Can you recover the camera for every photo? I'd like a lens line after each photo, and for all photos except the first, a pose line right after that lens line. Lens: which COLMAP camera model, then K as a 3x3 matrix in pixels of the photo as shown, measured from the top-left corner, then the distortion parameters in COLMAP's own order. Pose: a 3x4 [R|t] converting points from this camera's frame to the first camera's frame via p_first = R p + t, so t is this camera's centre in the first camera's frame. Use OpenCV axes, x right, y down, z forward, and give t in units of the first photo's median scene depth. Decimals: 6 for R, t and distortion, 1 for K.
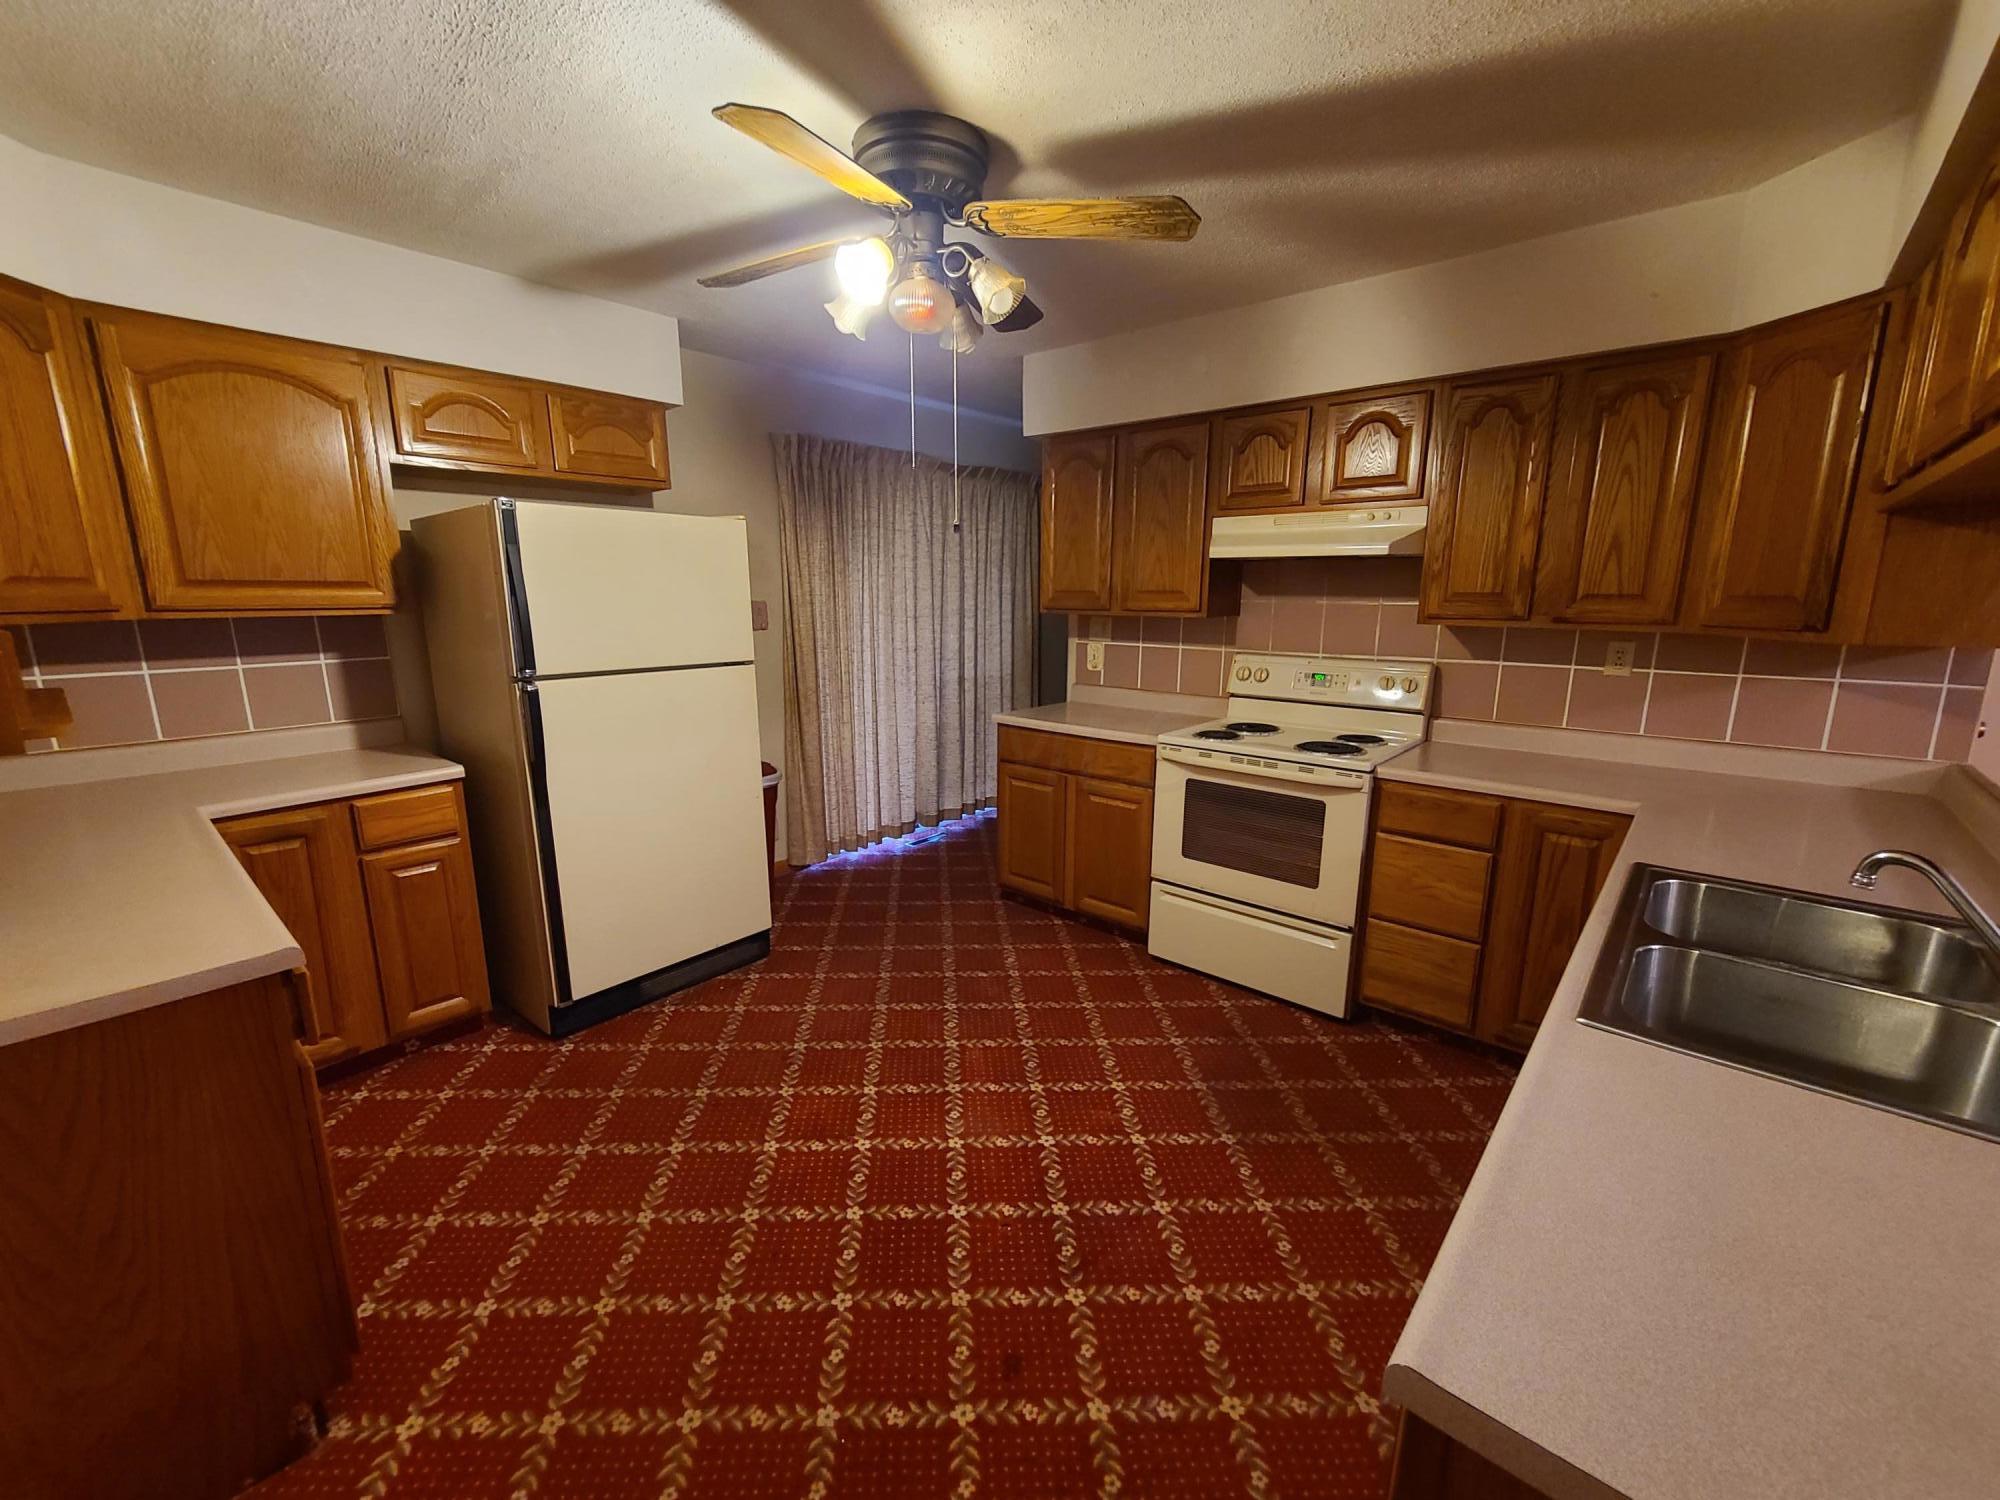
lens RADIAL K [[815.4, 0, 988.3], [0, 815.4, 767.7], [0, 0, 1]] dist [0.000194, -0.000176]
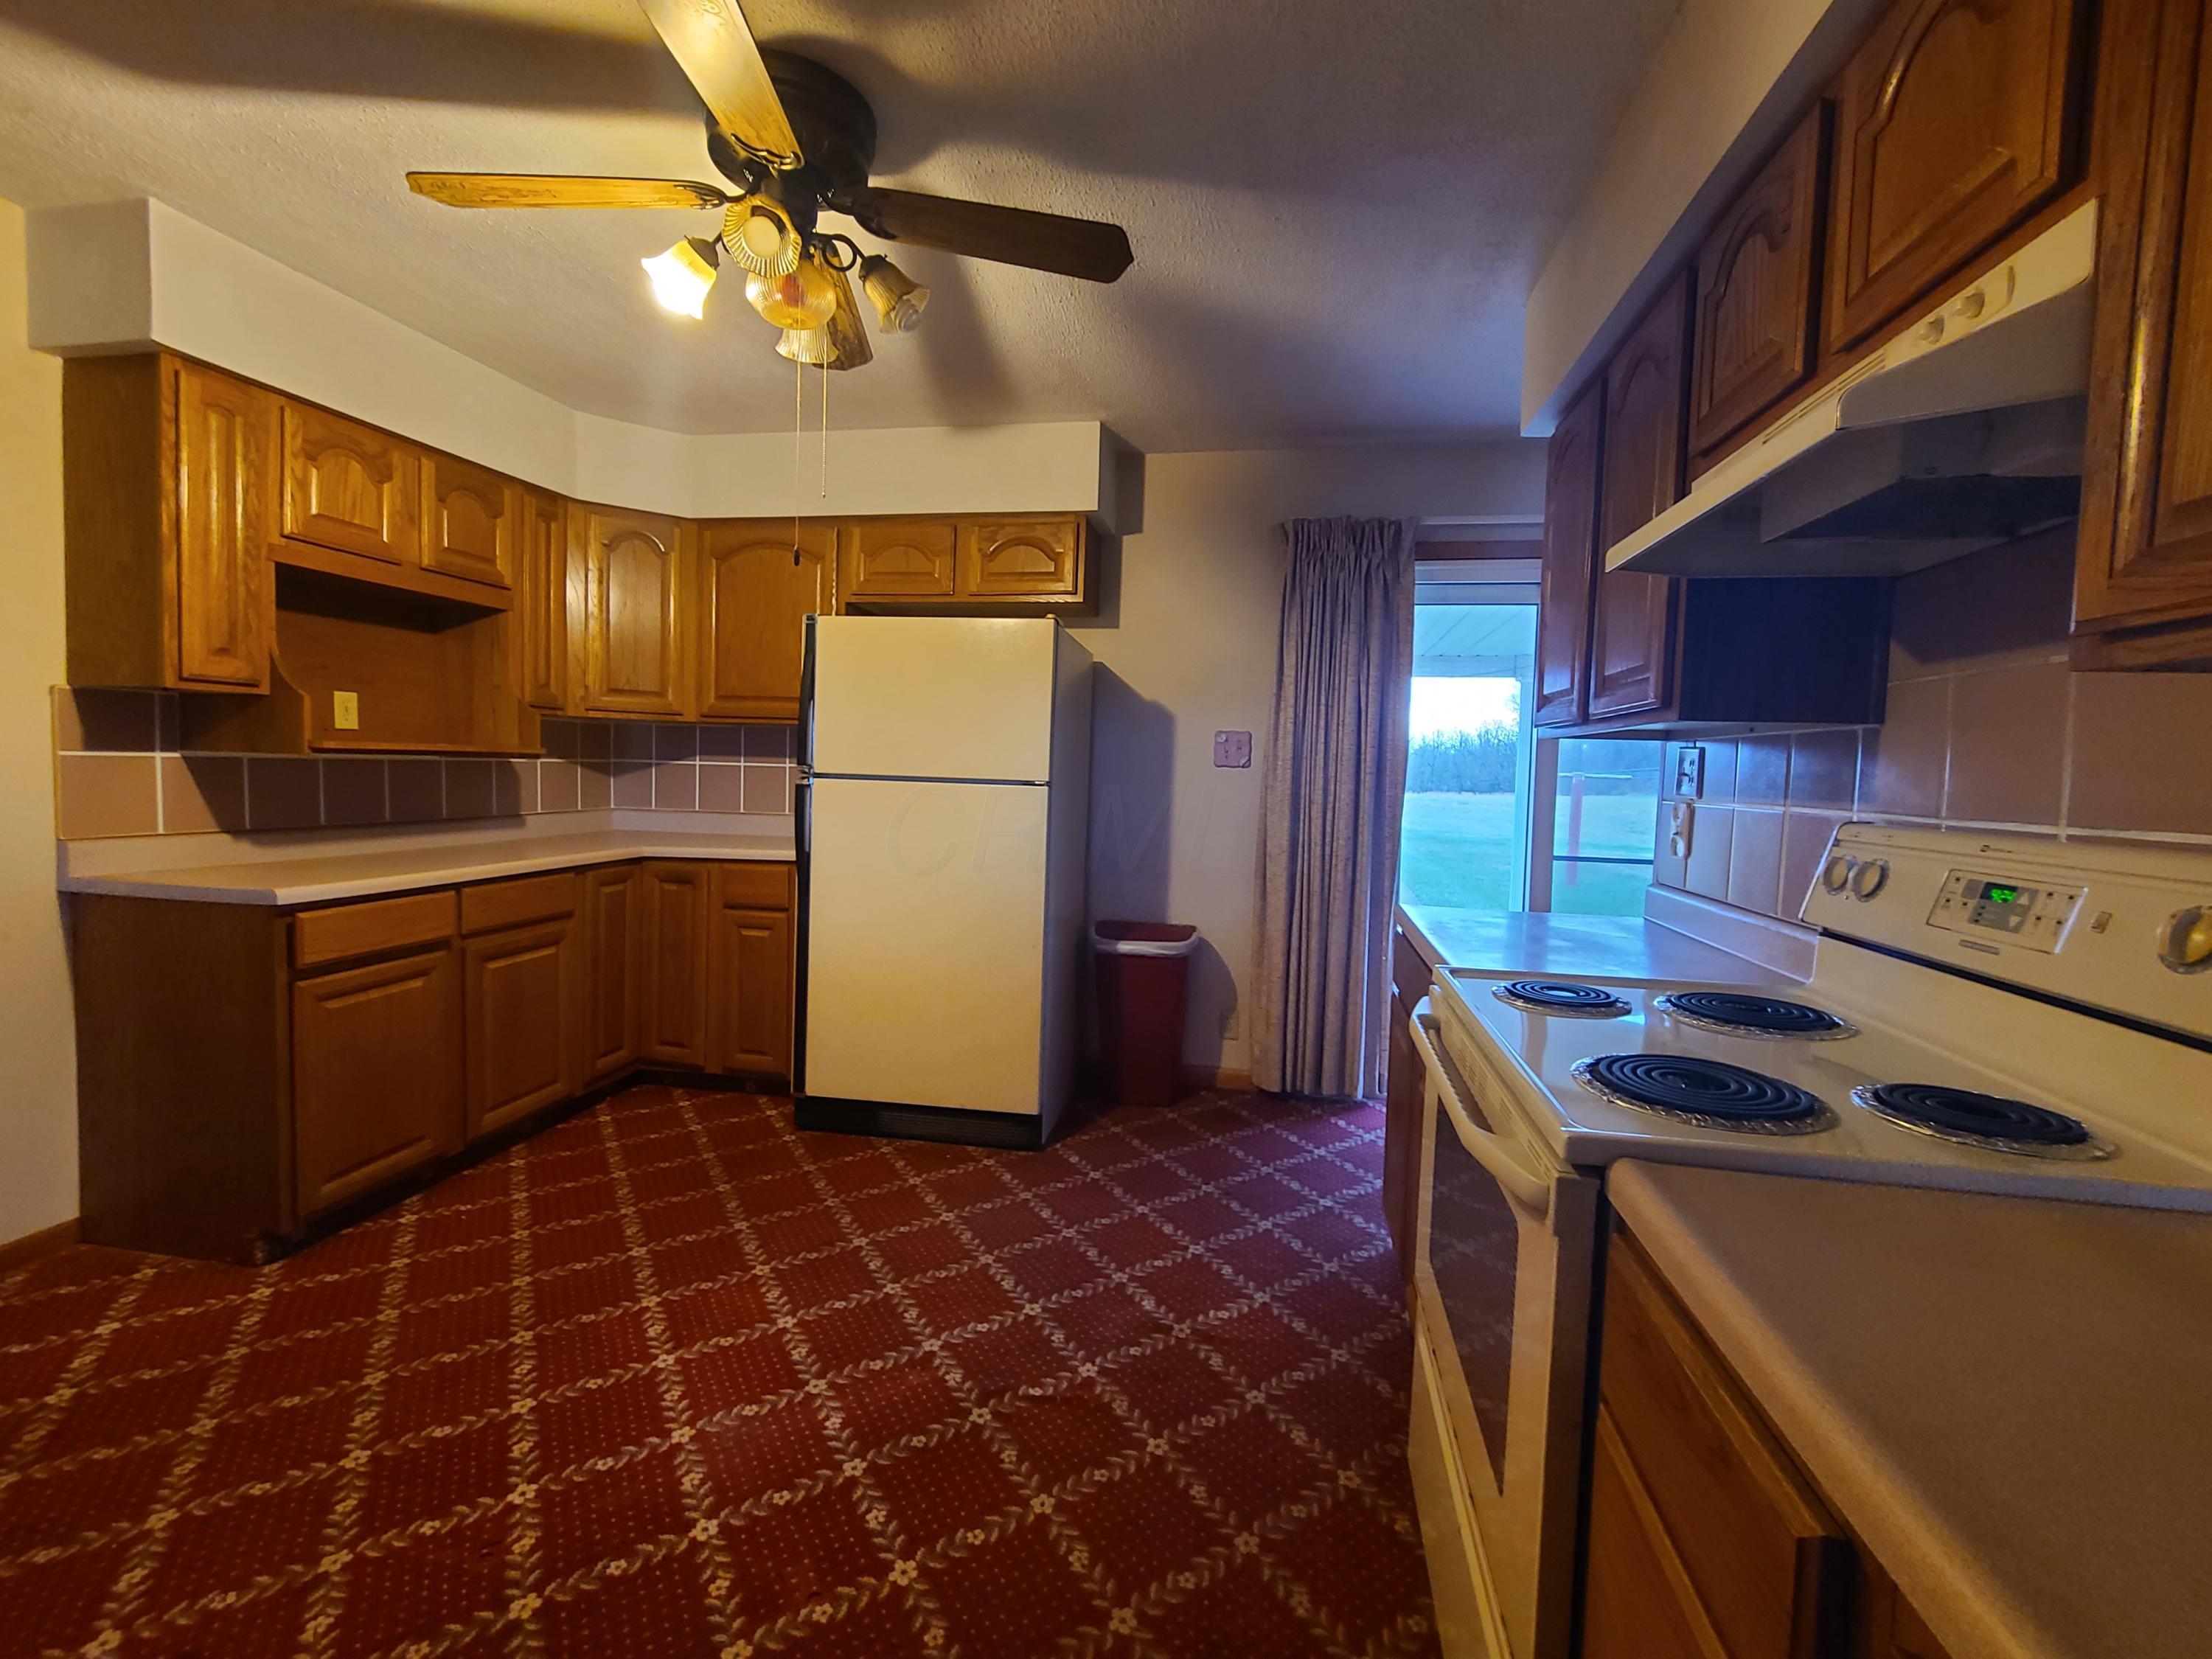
lens RADIAL K [[921.5, 0, 1119.1], [0, 921.5, 822.6], [0, 0, 1]] dist [0.003162, -0.002693]
pose [[0.521468, 0.063984, -0.850869, 0.646977], [-0.210605, 0.975984, -0.055681, -0.060858], [0.826872, 0.208233, 0.522420, 0.665765]]
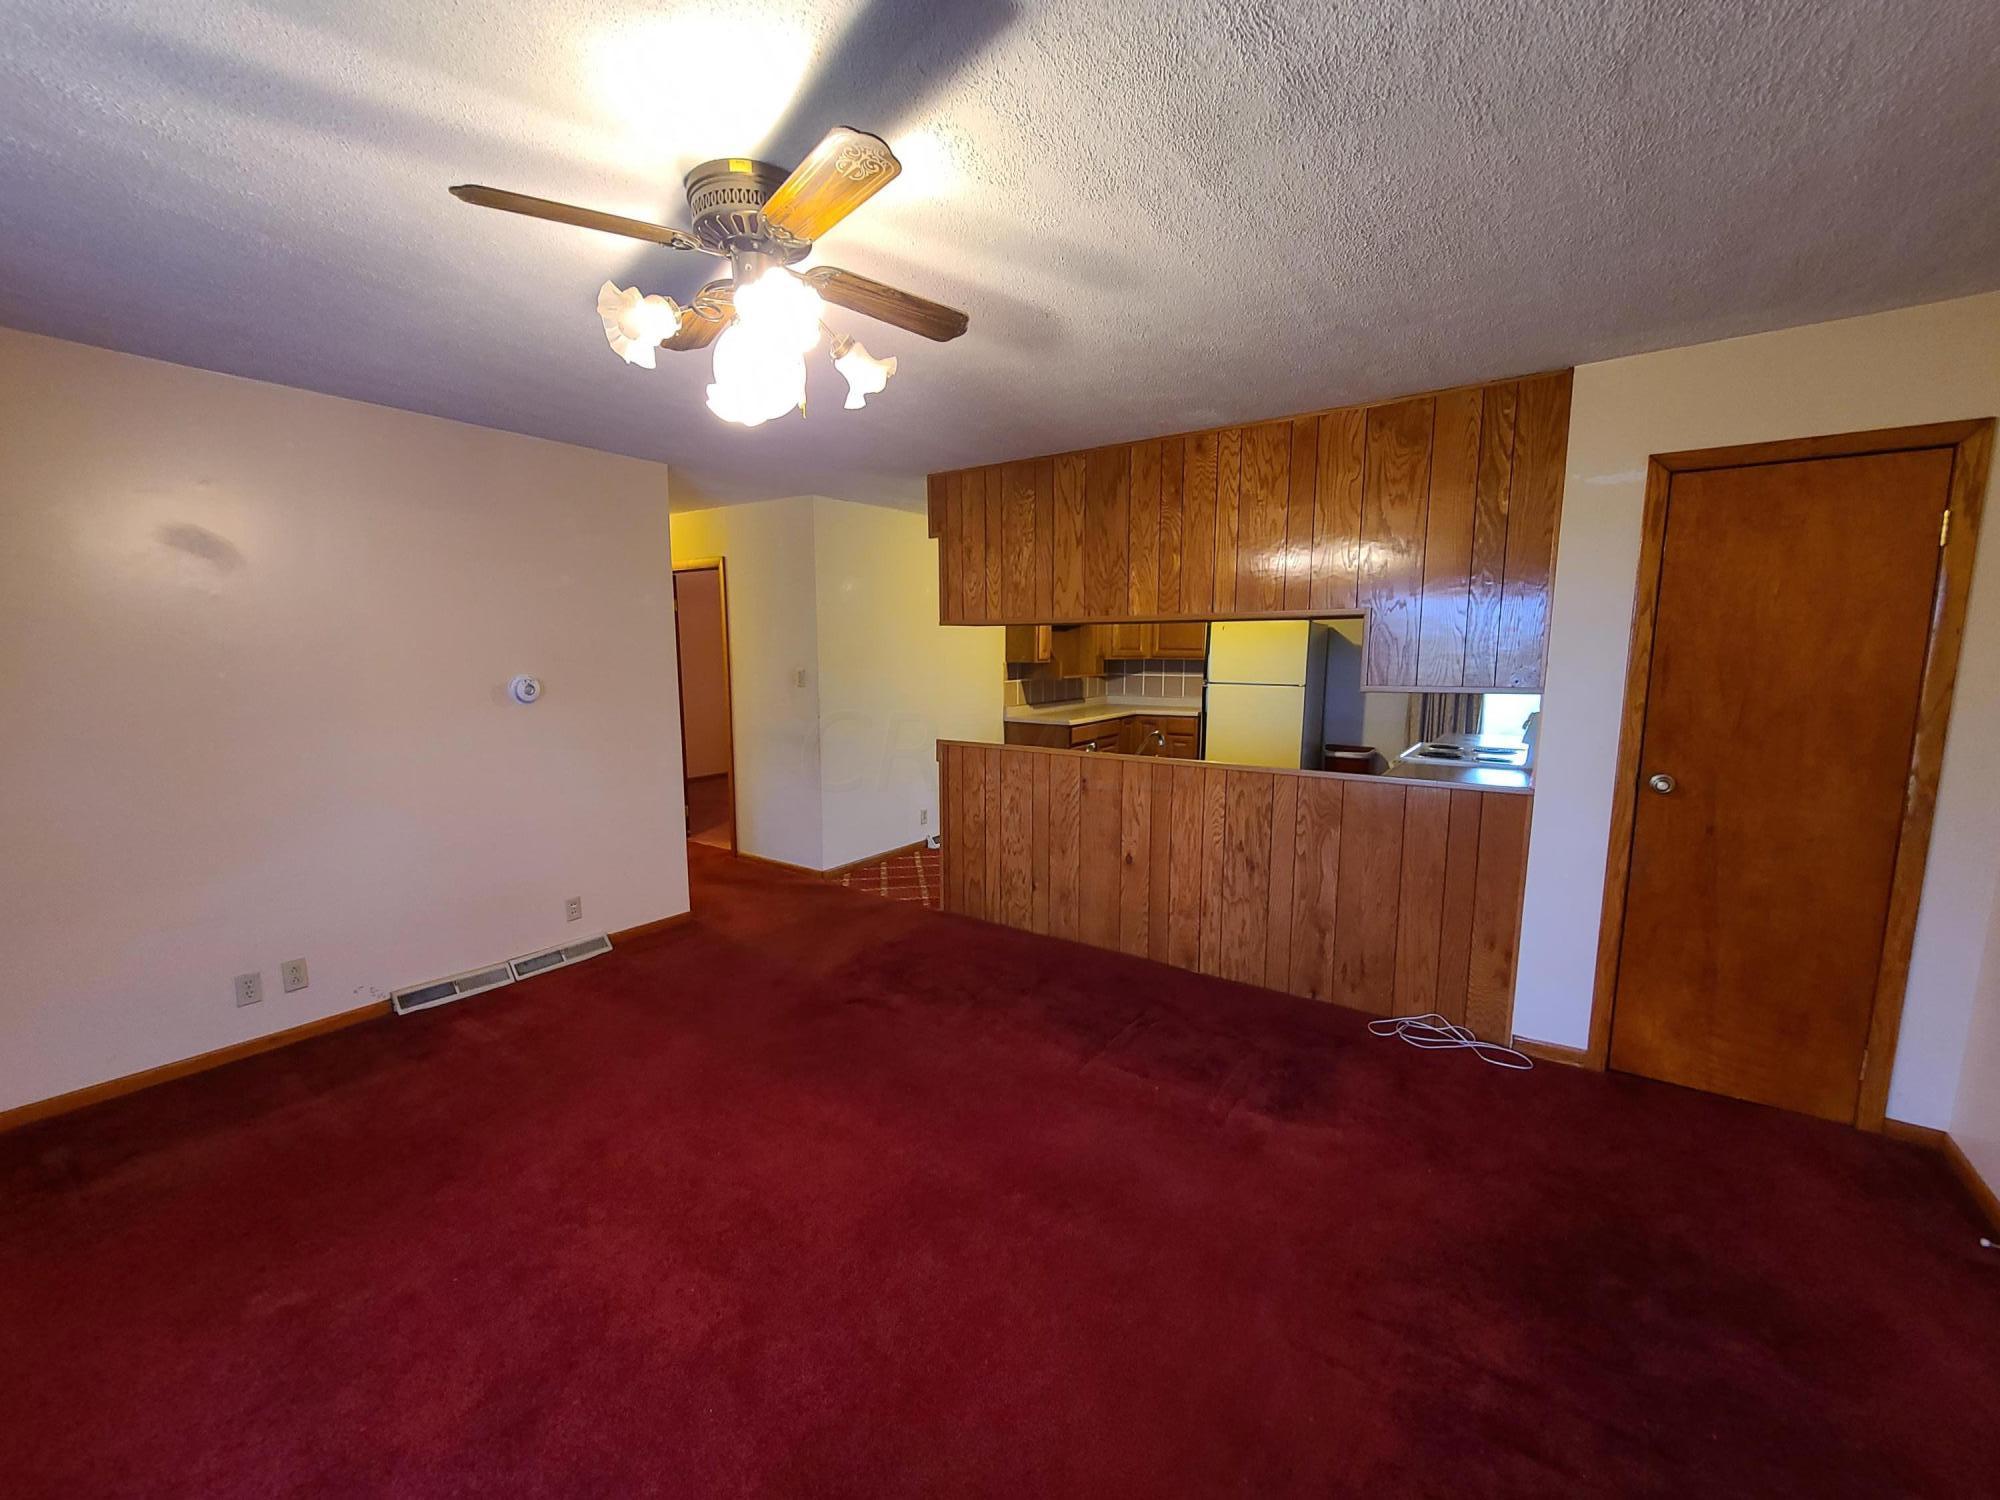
lens RADIAL K [[815.4, 0, 988.3], [0, 815.4, 767.7], [0, 0, 1]] dist [0.000194, -0.000176]
pose [[0.104109, 0.149334, -0.983291, 2.041977], [-0.210173, 0.969639, 0.125008, -0.014728], [0.972105, 0.193647, 0.132334, -0.055576]]
